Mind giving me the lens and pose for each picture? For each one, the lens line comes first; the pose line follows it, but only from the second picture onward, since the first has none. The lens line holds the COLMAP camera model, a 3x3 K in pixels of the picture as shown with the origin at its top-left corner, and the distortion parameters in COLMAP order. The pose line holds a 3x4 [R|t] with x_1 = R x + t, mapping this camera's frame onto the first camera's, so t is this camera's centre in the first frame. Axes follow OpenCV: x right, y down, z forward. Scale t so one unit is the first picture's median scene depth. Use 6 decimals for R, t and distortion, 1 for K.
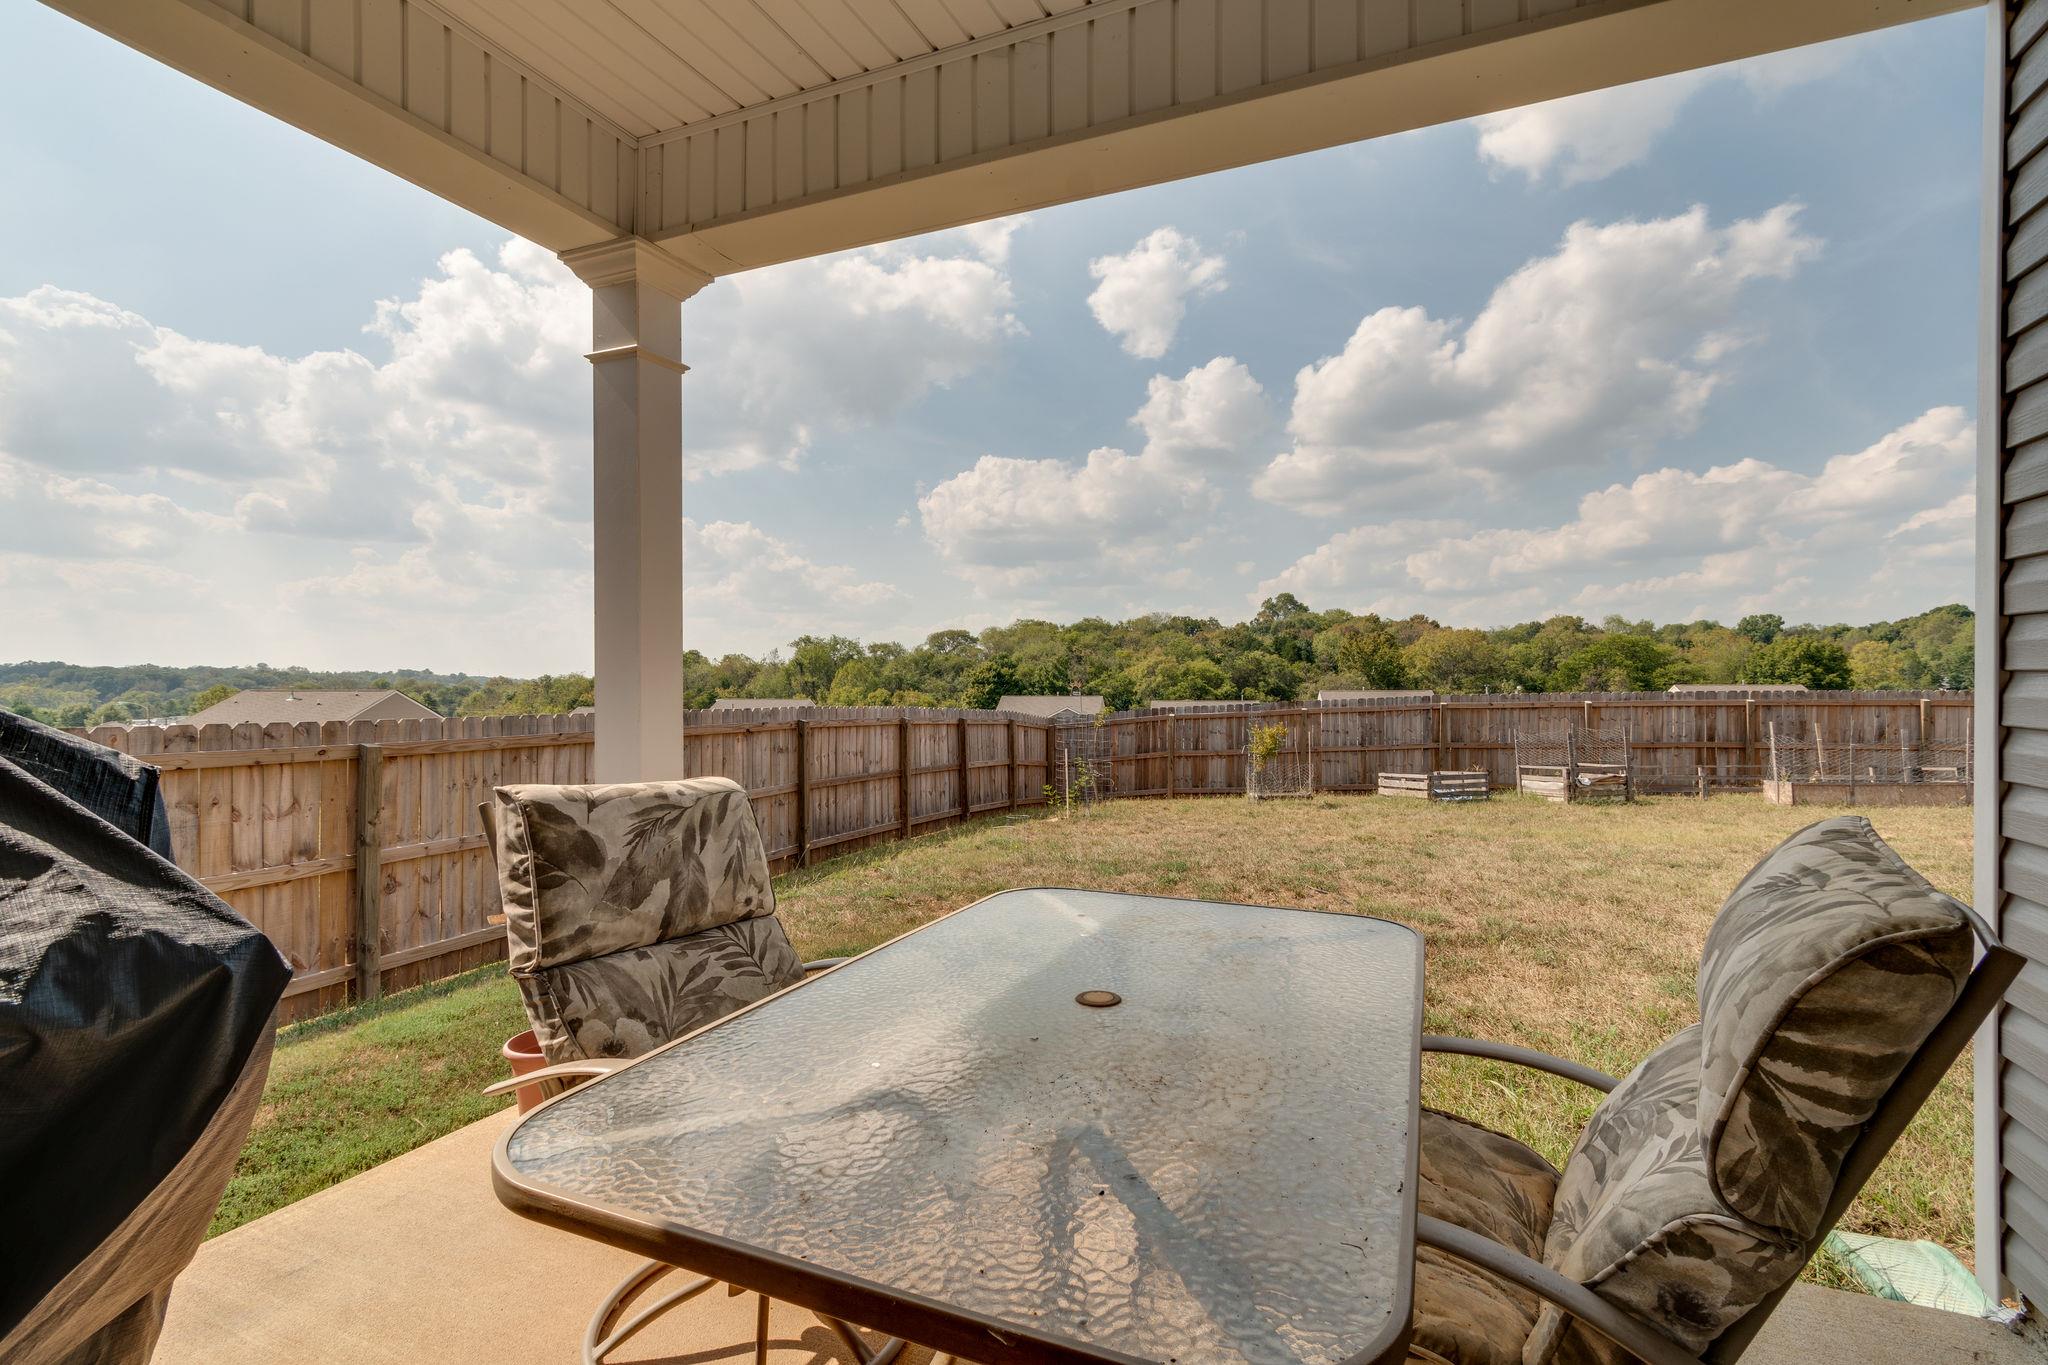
lens RADIAL K [[947.0, 0, 1025.6], [0, 947.0, 687.5], [0, 0, 1]] dist [-0.003155, -0.001153]
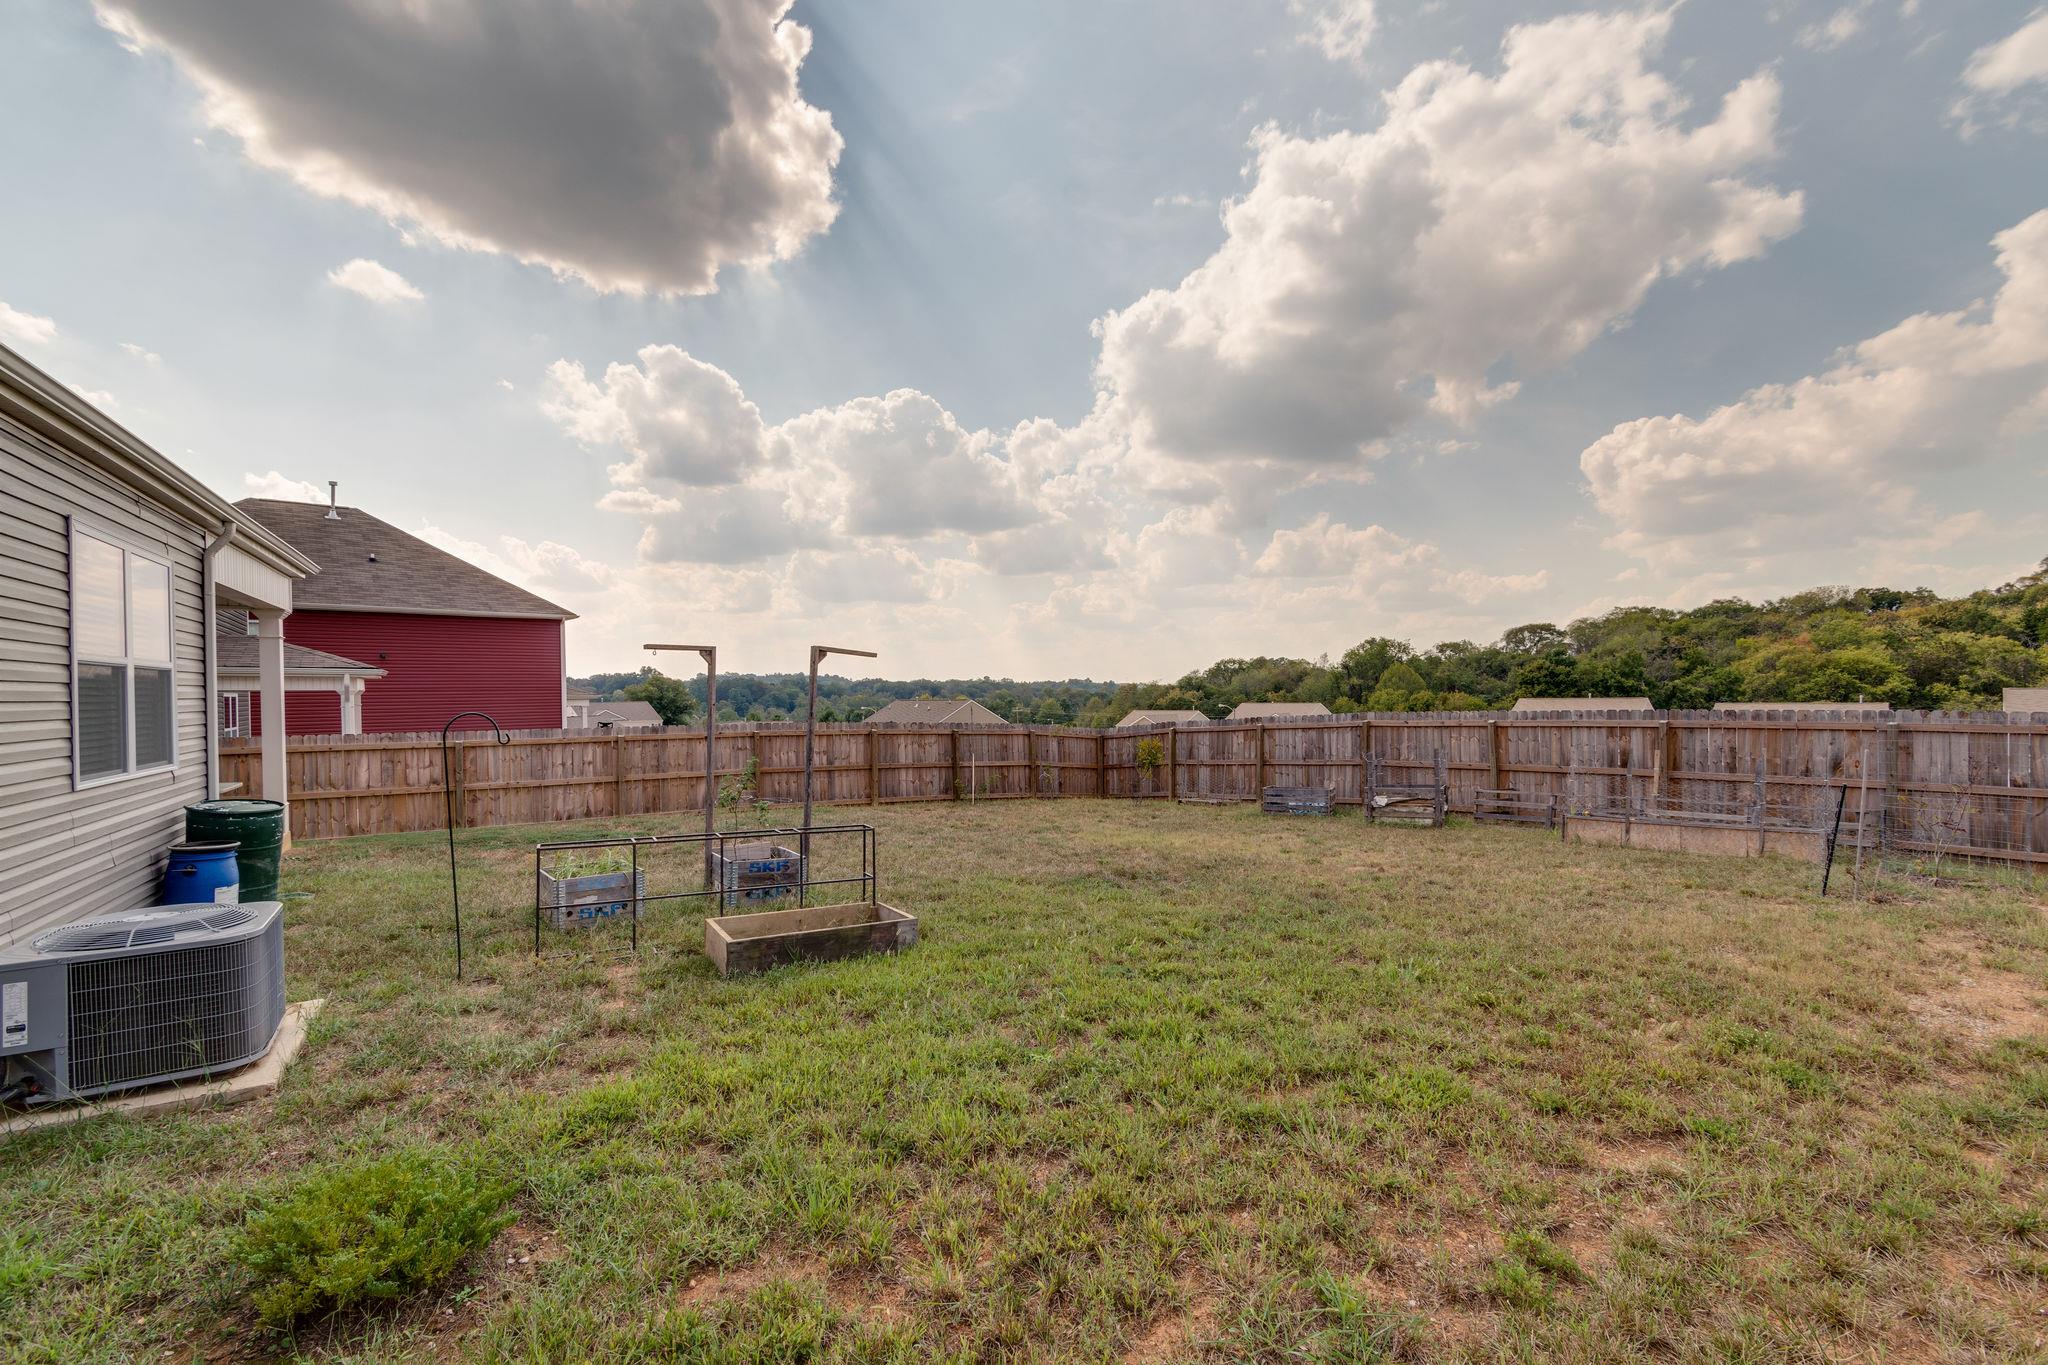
lens RADIAL K [[947.0, 0, 1025.5], [0, 947.0, 693.0], [0, 0, 1]] dist [-0.003155, -0.001153]
pose [[0.791554, -0.010807, -0.611003, 0.123732], [0.014009, 0.999902, 0.000463, -0.002974], [0.610938, -0.008926, 0.791628, -0.004273]]
